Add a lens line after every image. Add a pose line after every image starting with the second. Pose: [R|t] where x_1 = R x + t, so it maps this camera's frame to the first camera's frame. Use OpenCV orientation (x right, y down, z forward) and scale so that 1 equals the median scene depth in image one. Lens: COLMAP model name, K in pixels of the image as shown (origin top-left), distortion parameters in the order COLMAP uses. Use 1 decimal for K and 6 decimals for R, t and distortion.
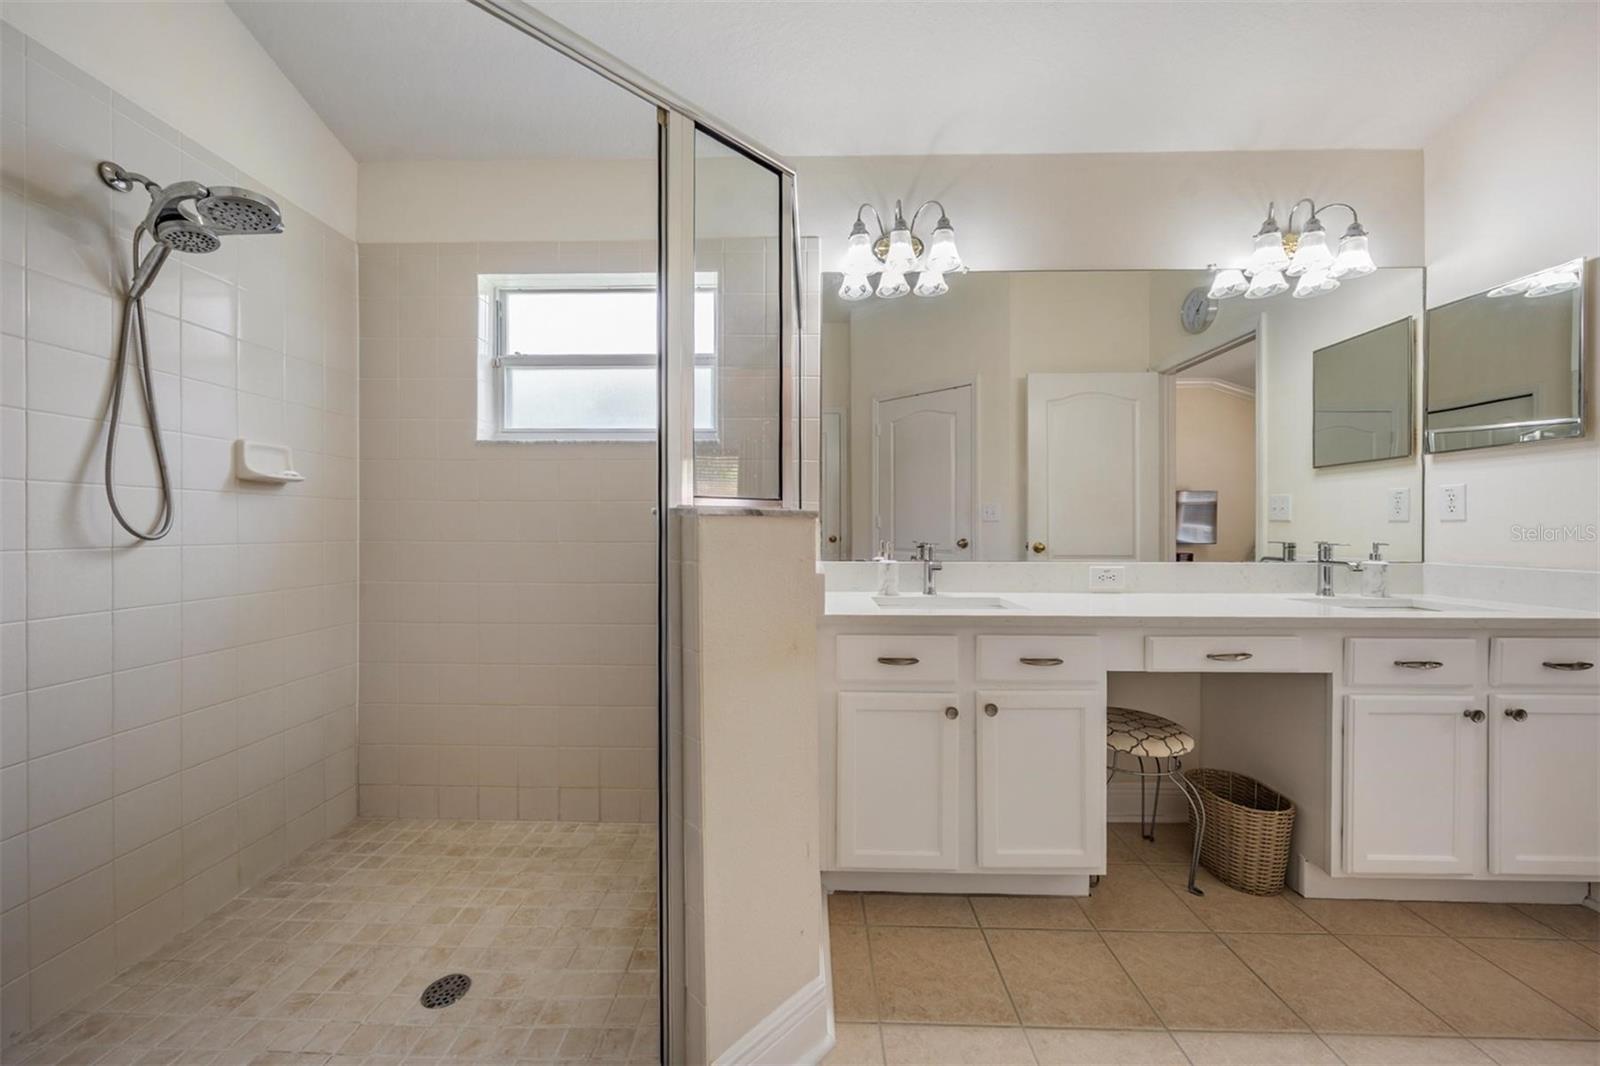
lens RADIAL K [[576.8, 0, 799.4], [0, 576.8, 524.5], [0, 0, 1]] dist [0.001106, 0.000112]
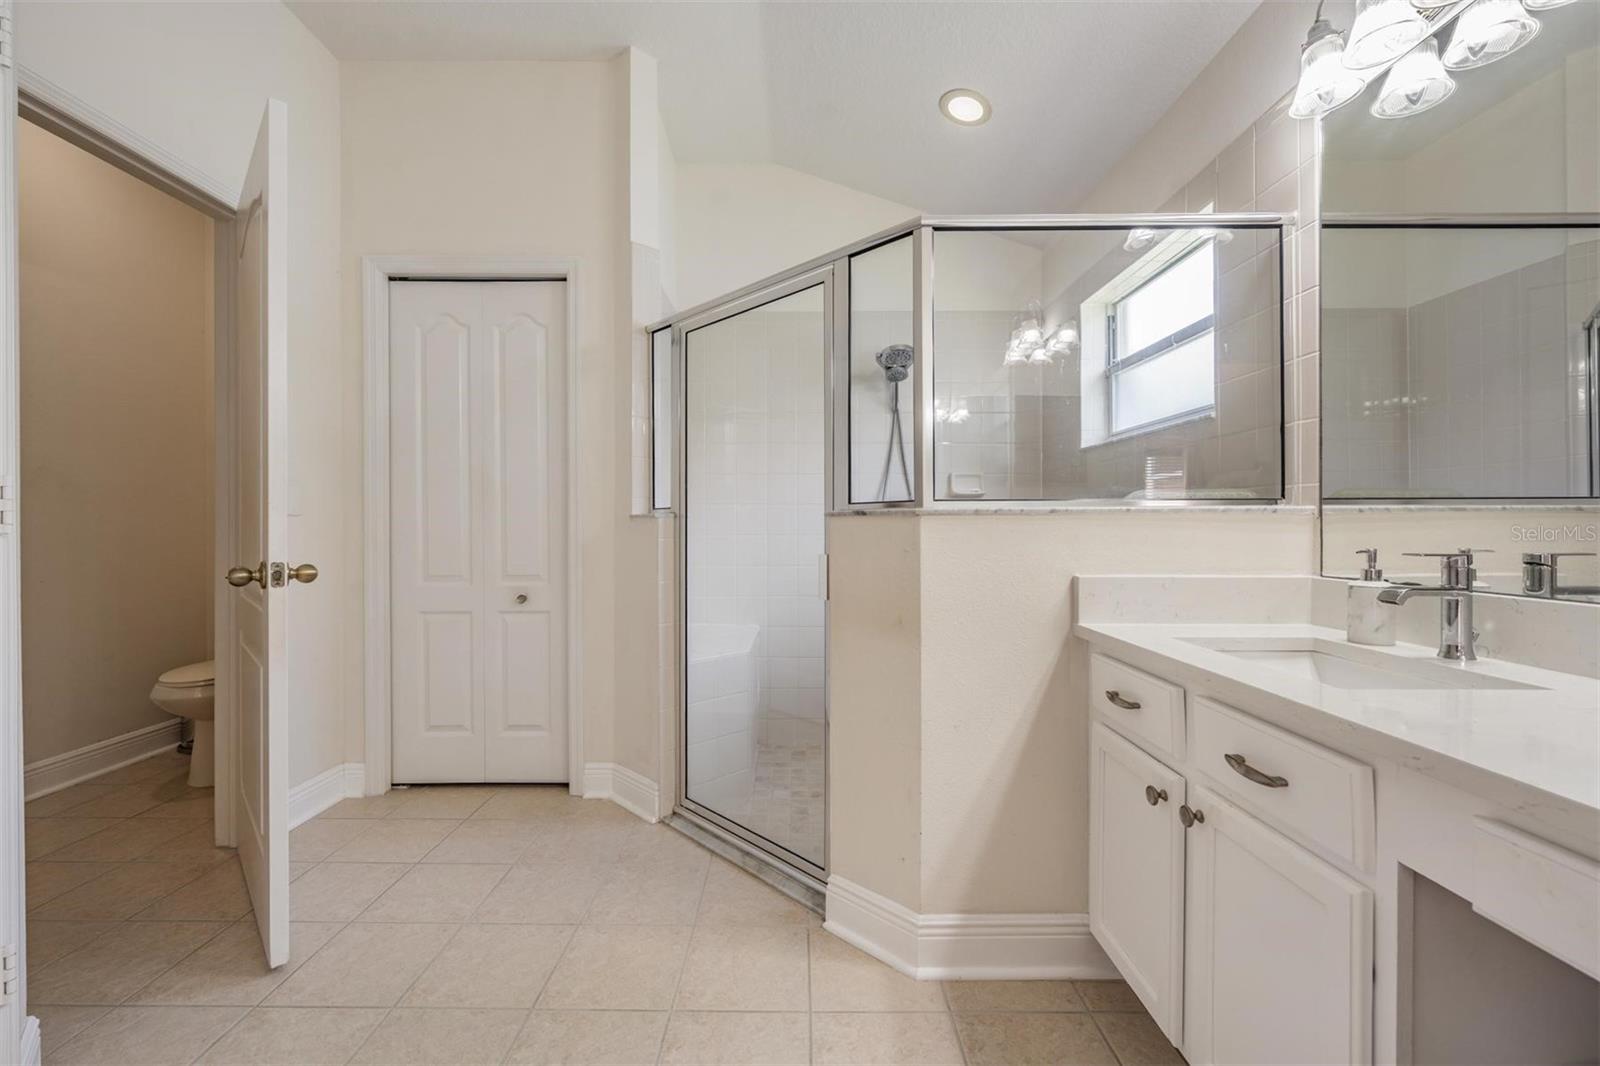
lens RADIAL K [[665.8, 0, 793.6], [0, 665.8, 524.9], [0, 0, 1]] dist [-0.001126, -0.000165]
pose [[0.013444, -0.002983, -0.999905, 0.927835], [0.003744, 0.999989, -0.002933, 0.007572], [0.999903, -0.003705, 0.013455, 0.507466]]
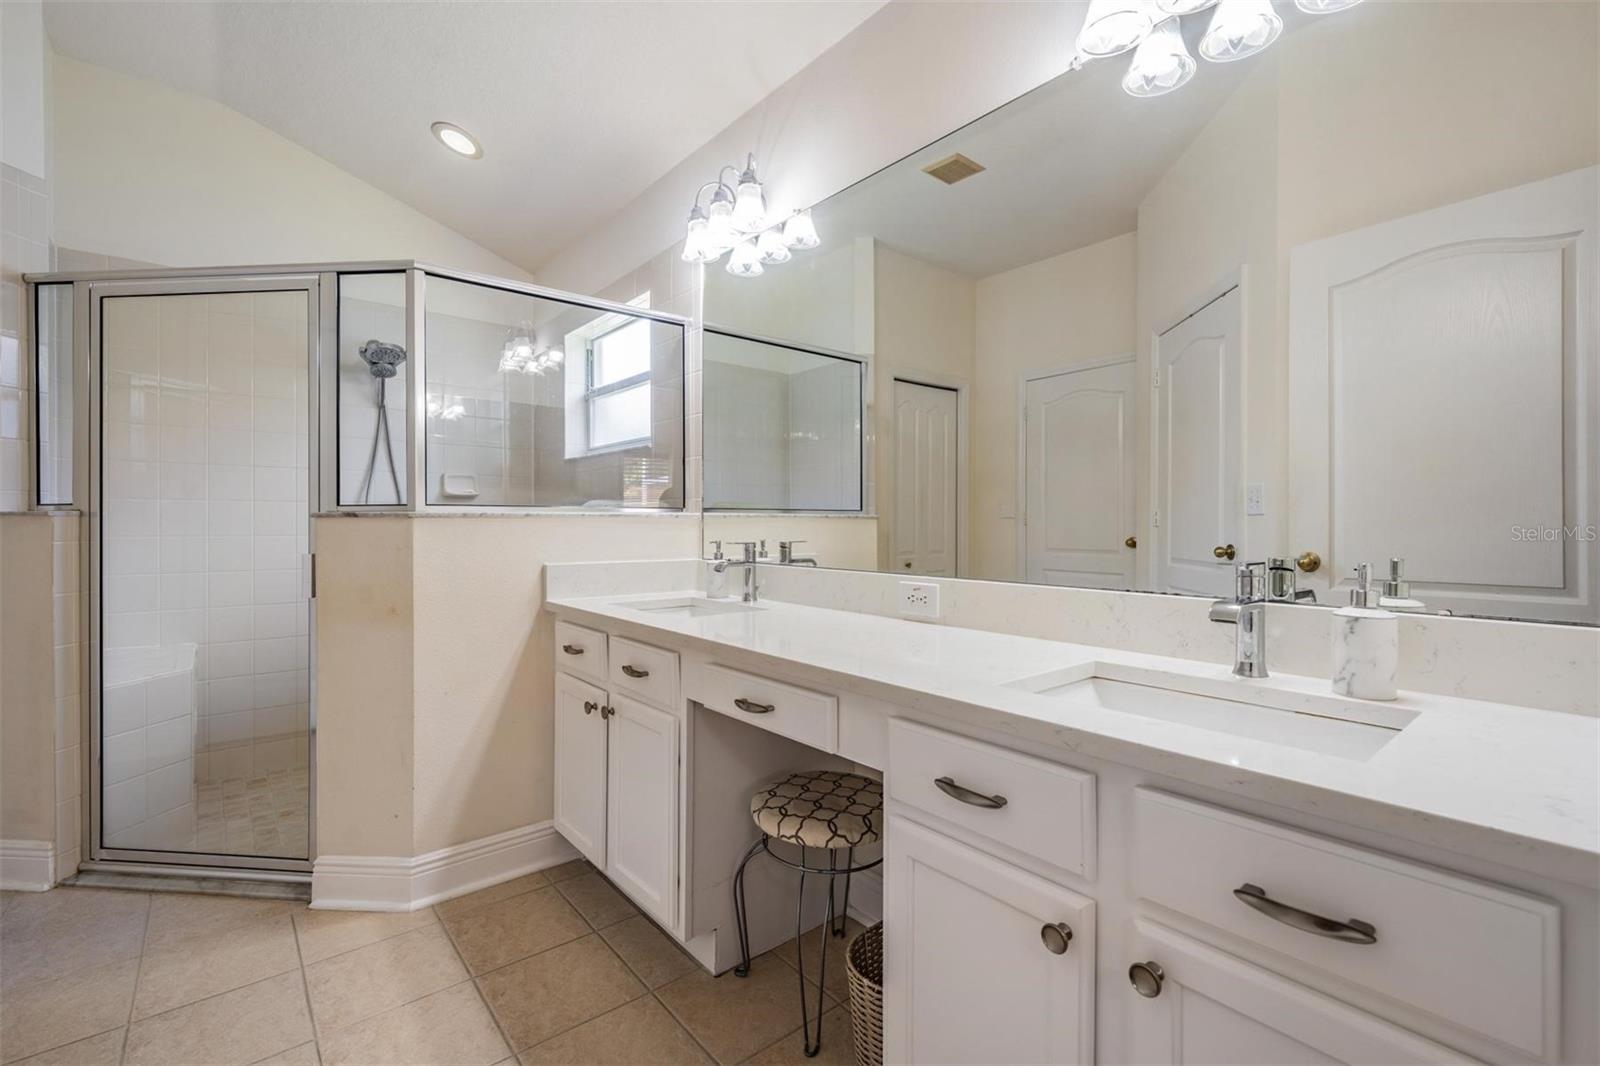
lens RADIAL K [[712.9, 0, 799.7], [0, 712.9, 523.9], [0, 0, 1]] dist [0.000732, -0.000349]
pose [[0.648685, -0.000147, -0.761057, 1.295243], [0.002834, 0.999994, 0.002222, 0.001410], [0.761052, -0.003598, 0.648681, 0.422241]]
